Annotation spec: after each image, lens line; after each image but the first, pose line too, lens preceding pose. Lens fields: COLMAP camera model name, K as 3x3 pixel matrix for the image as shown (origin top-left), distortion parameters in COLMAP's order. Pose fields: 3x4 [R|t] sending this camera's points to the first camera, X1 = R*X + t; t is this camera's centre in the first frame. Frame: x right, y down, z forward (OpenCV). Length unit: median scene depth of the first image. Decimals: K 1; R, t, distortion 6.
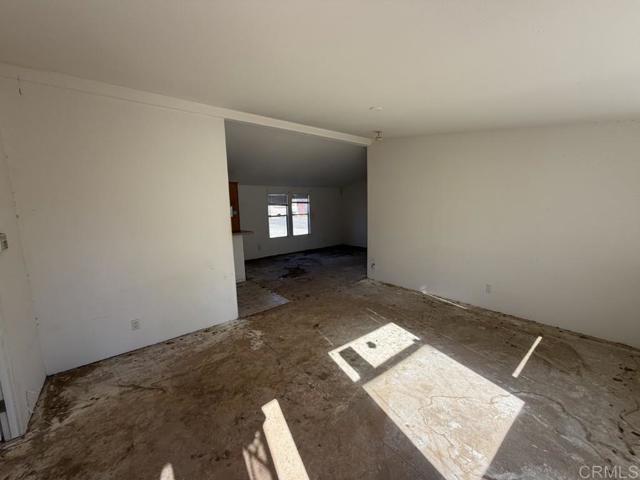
lens RADIAL K [[255.8, 0, 319.9], [0, 255.8, 240.5], [0, 0, 1]] dist [0.000280, 0.000523]
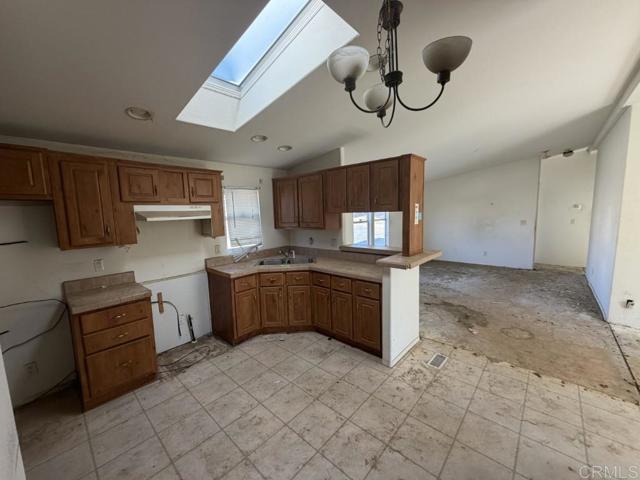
lens RADIAL K [[255.8, 0, 319.0], [0, 255.8, 238.1], [0, 0, 1]] dist [0.000280, 0.000523]
pose [[0.989303, -0.009419, 0.145569, -0.372077], [0.013378, 0.999566, -0.026247, -0.032753], [-0.145258, 0.027914, 0.989000, 0.301269]]
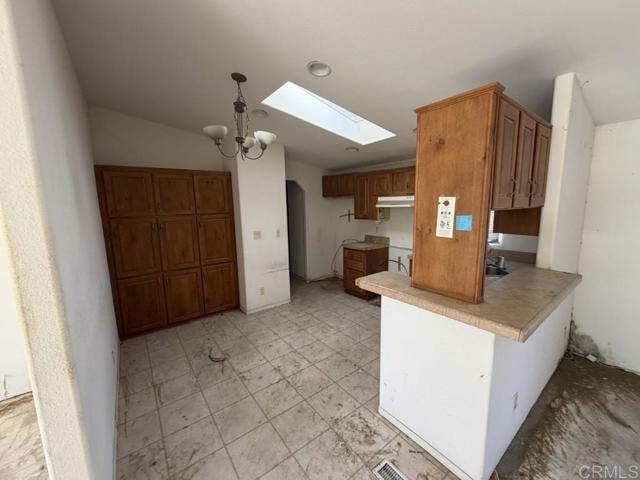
lens RADIAL K [[255.8, 0, 319.0], [0, 255.8, 239.6], [0, 0, 1]] dist [0.000280, 0.000523]
pose [[-0.036276, 0.173880, -0.984098, -0.049711], [-0.105590, 0.978568, 0.176795, -0.074730], [0.993748, 0.110324, -0.017138, 0.518968]]
